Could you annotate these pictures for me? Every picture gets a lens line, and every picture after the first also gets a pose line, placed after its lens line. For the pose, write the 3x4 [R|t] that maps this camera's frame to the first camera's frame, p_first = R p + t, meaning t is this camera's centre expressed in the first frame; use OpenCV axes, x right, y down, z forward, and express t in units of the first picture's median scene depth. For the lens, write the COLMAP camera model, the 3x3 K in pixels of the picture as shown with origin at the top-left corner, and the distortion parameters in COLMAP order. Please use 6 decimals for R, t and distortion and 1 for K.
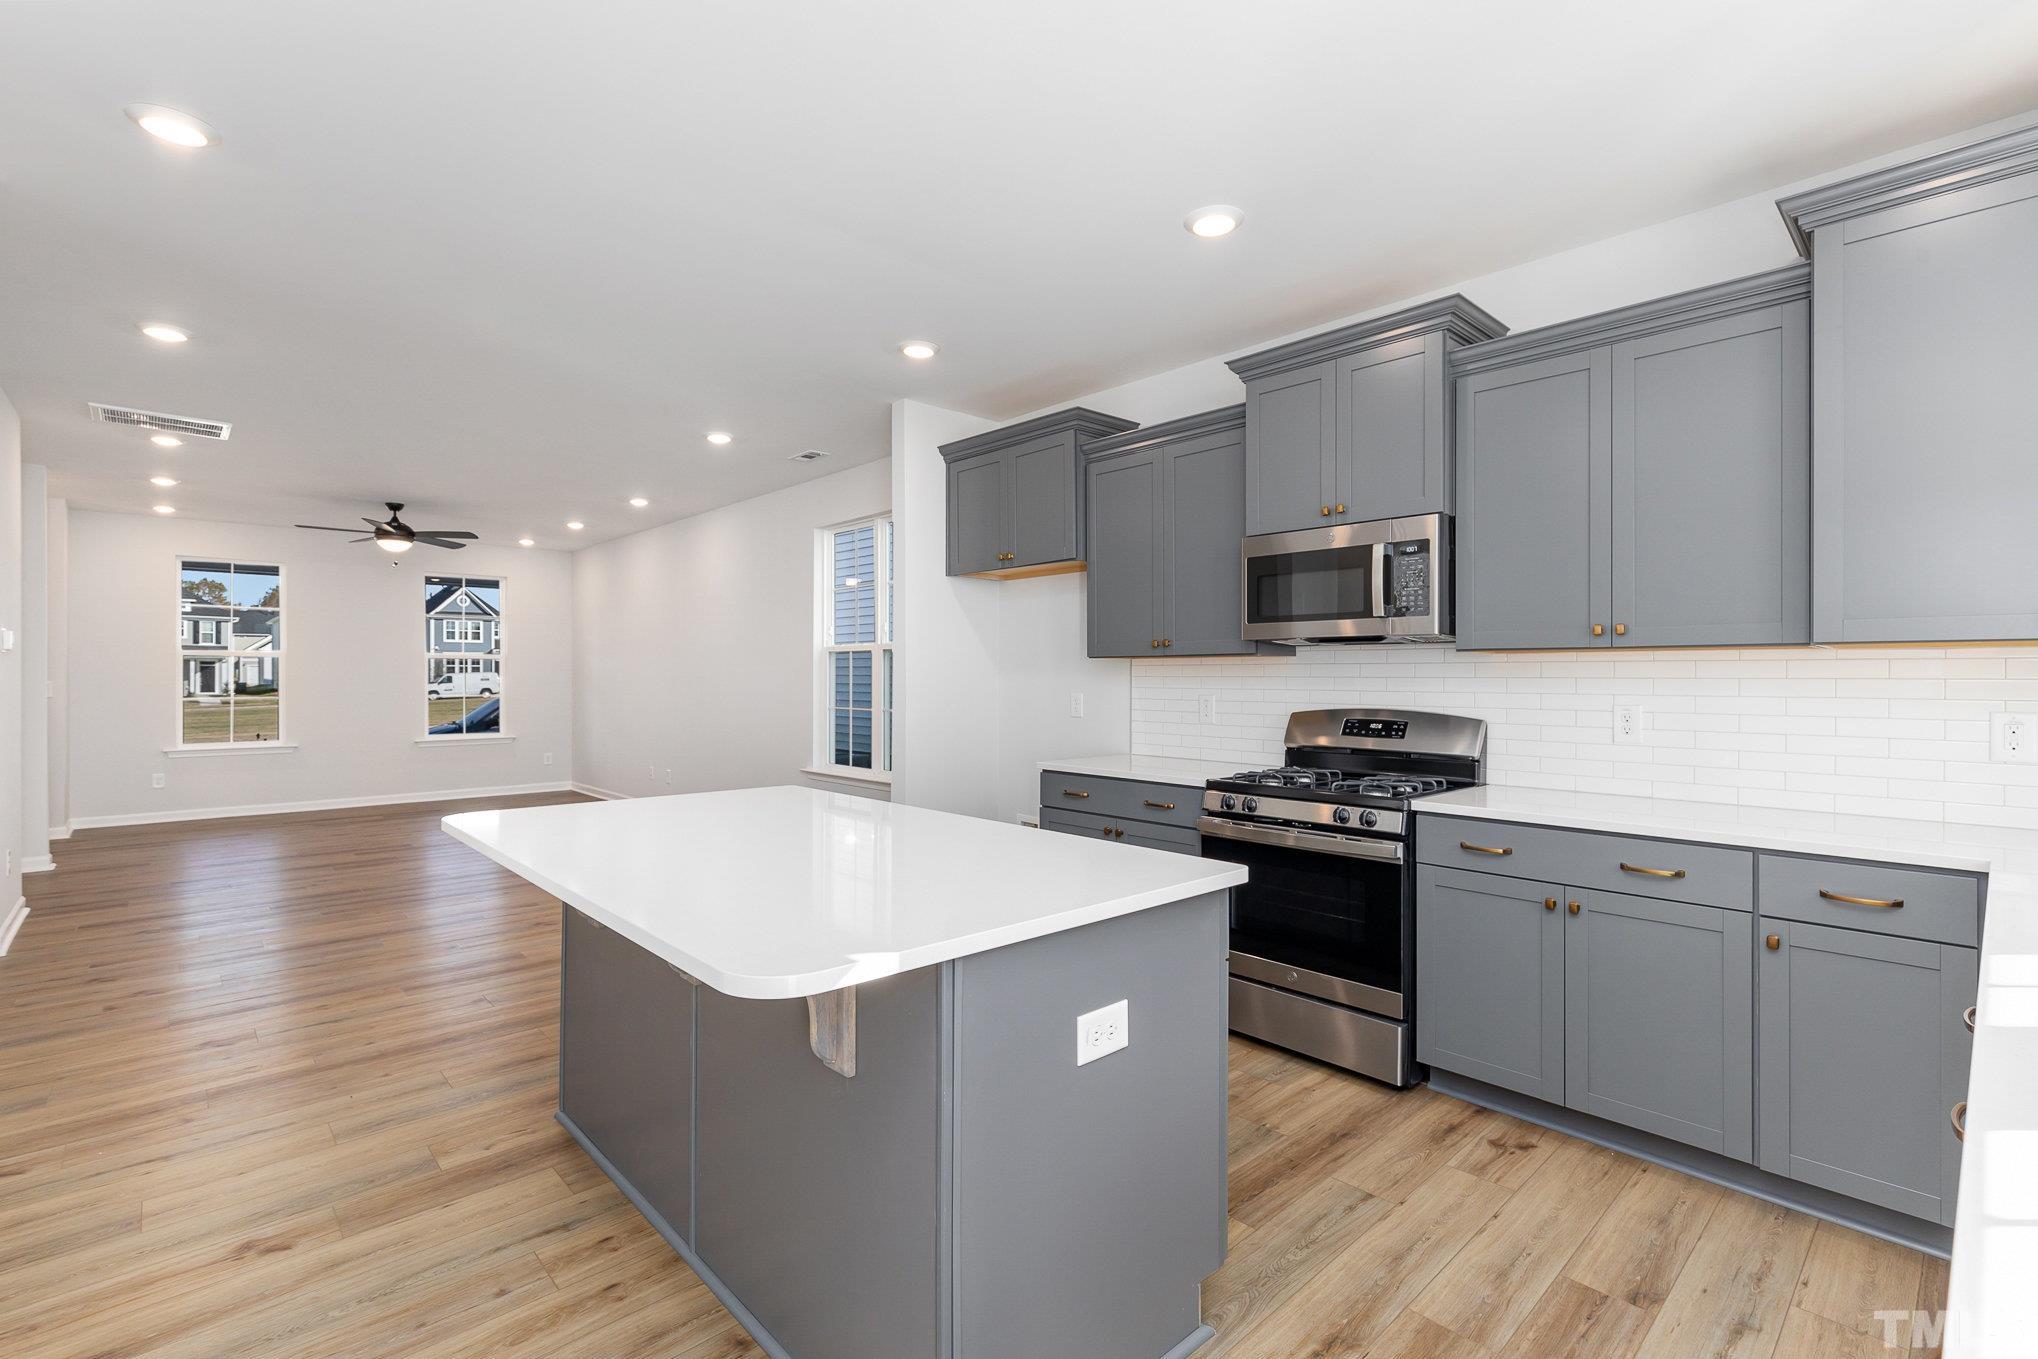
lens RADIAL K [[913.9, 0, 1019.0], [0, 913.9, 679.5], [0, 0, 1]] dist [-0.001259, -0.000157]
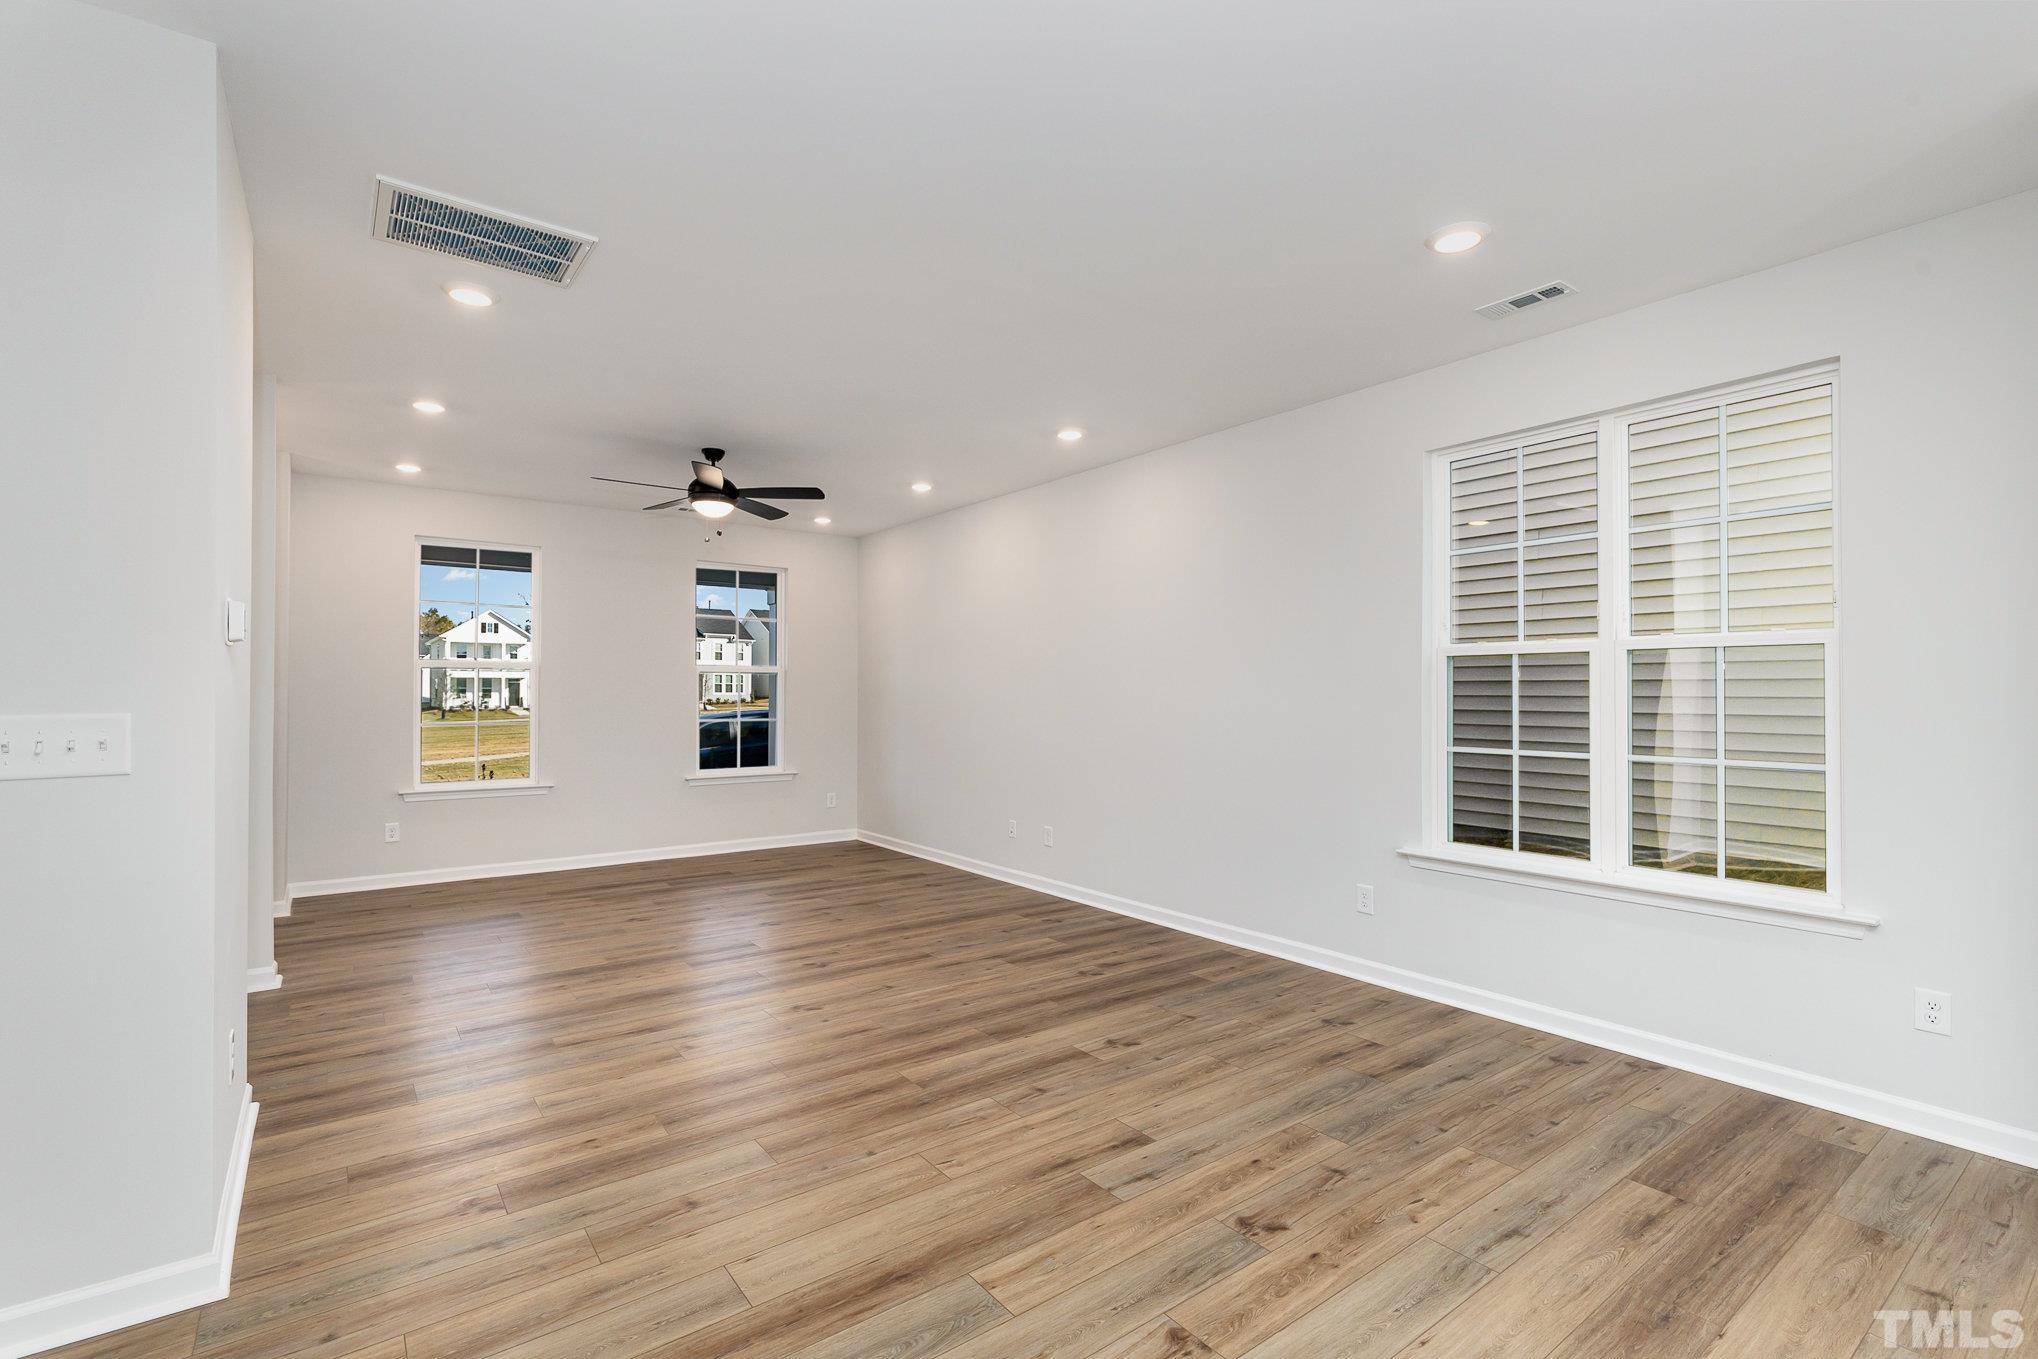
lens RADIAL K [[925.6, 0, 1016.2], [0, 925.6, 687.7], [0, 0, 1]] dist [0.007541, 0.000038]
pose [[0.992941, 0.005968, -0.118458, -0.417674], [-0.008370, 0.999769, -0.019791, 0.004527], [0.118313, 0.020643, 0.992762, 0.363234]]
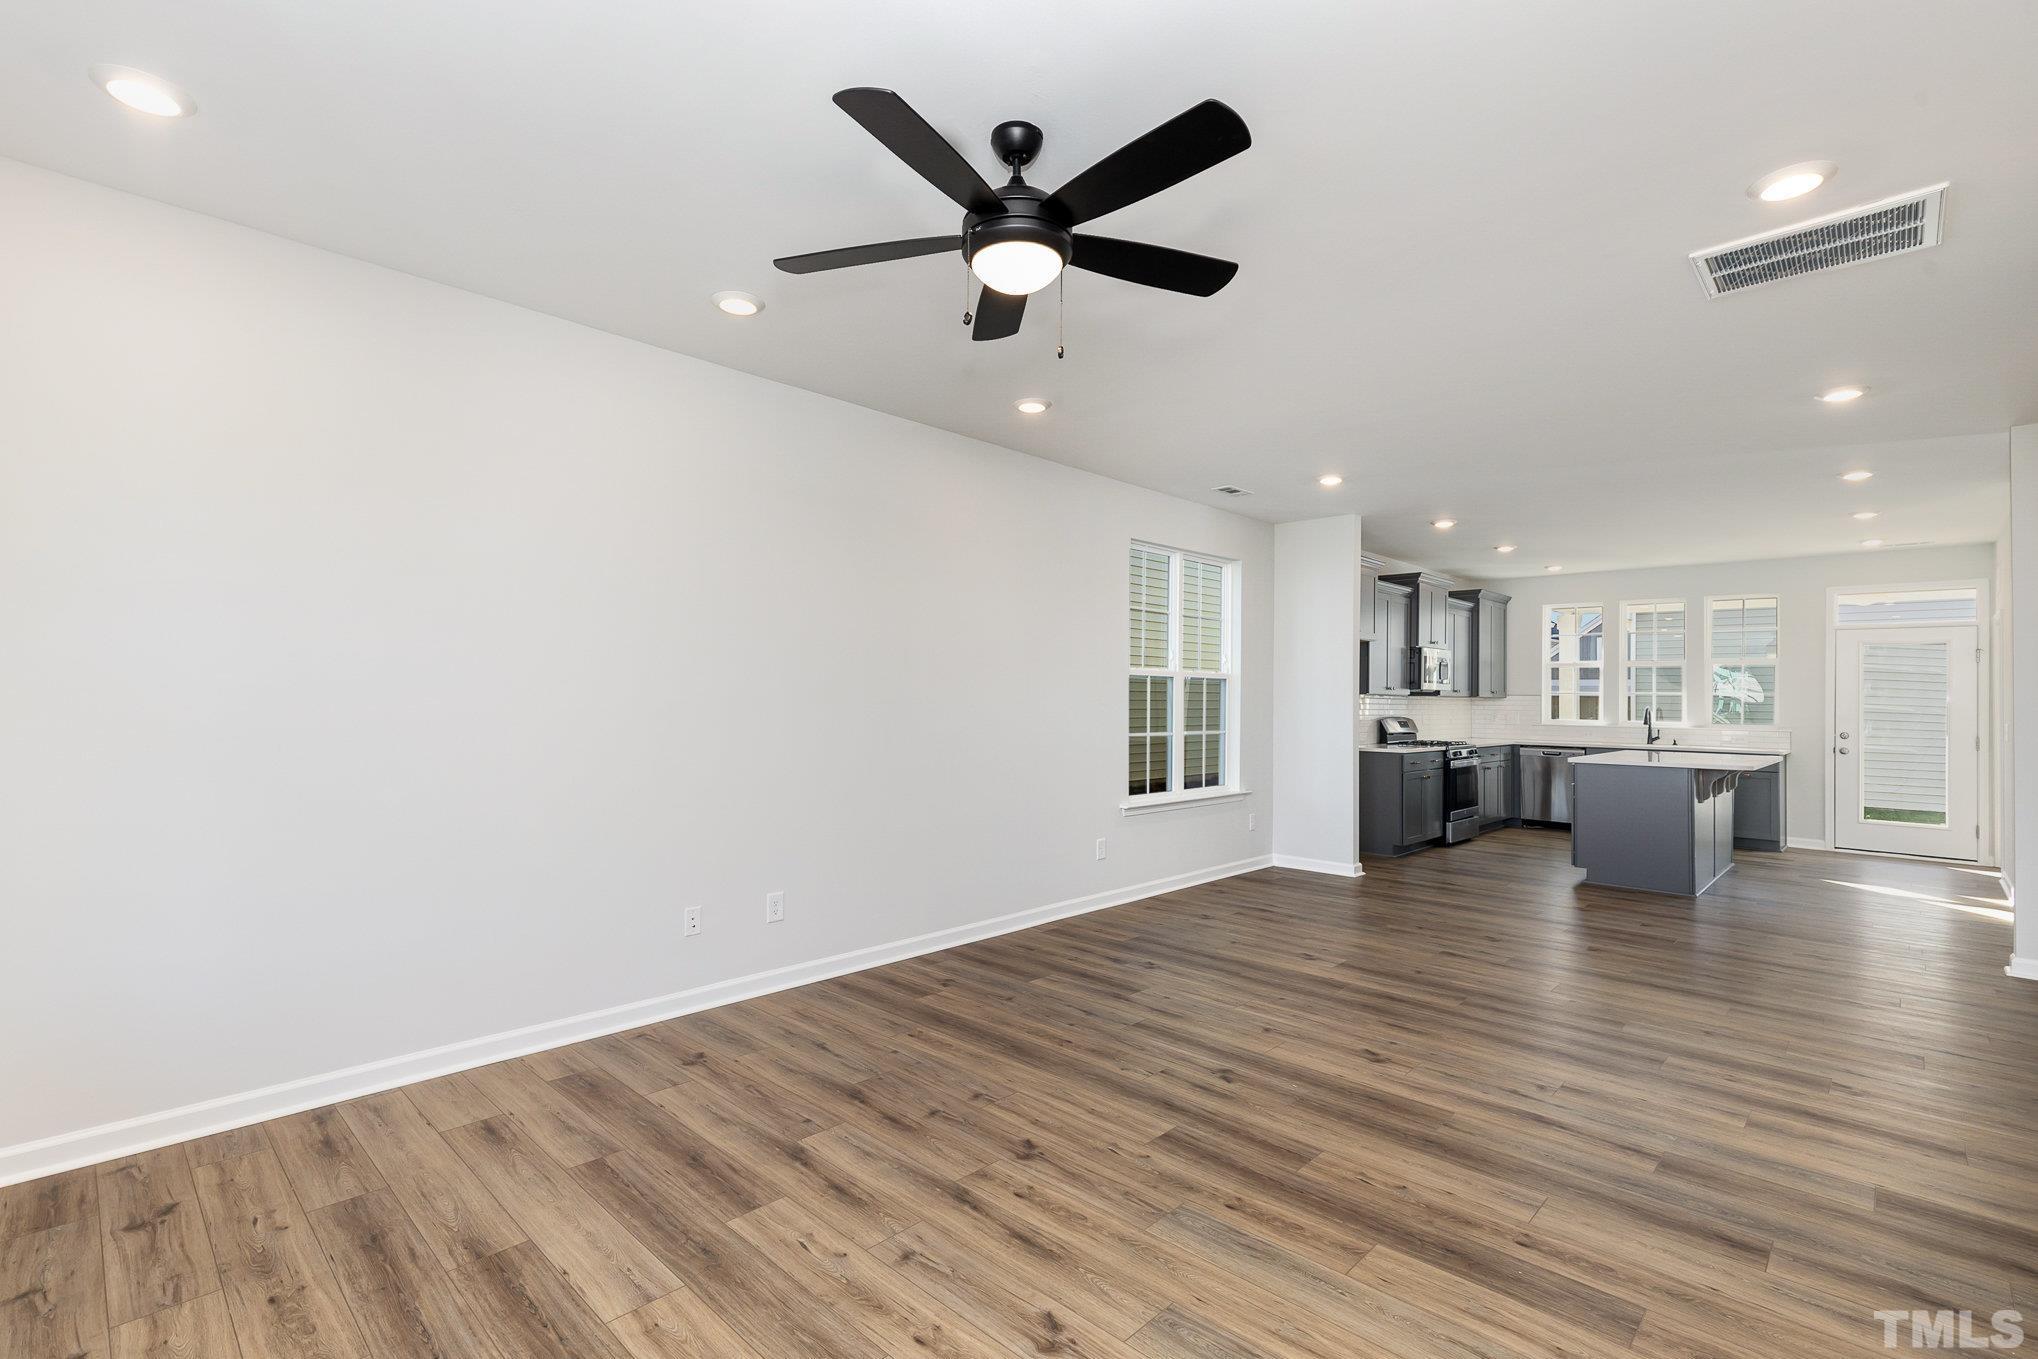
lens RADIAL K [[925.6, 0, 1016.2], [0, 925.6, 687.7], [0, 0, 1]] dist [0.007541, 0.000038]
pose [[-0.044432, 0.012577, 0.998933, -1.145790], [0.002332, 0.999919, -0.012486, -0.006568], [-0.999010, 0.001774, -0.044458, 1.168486]]
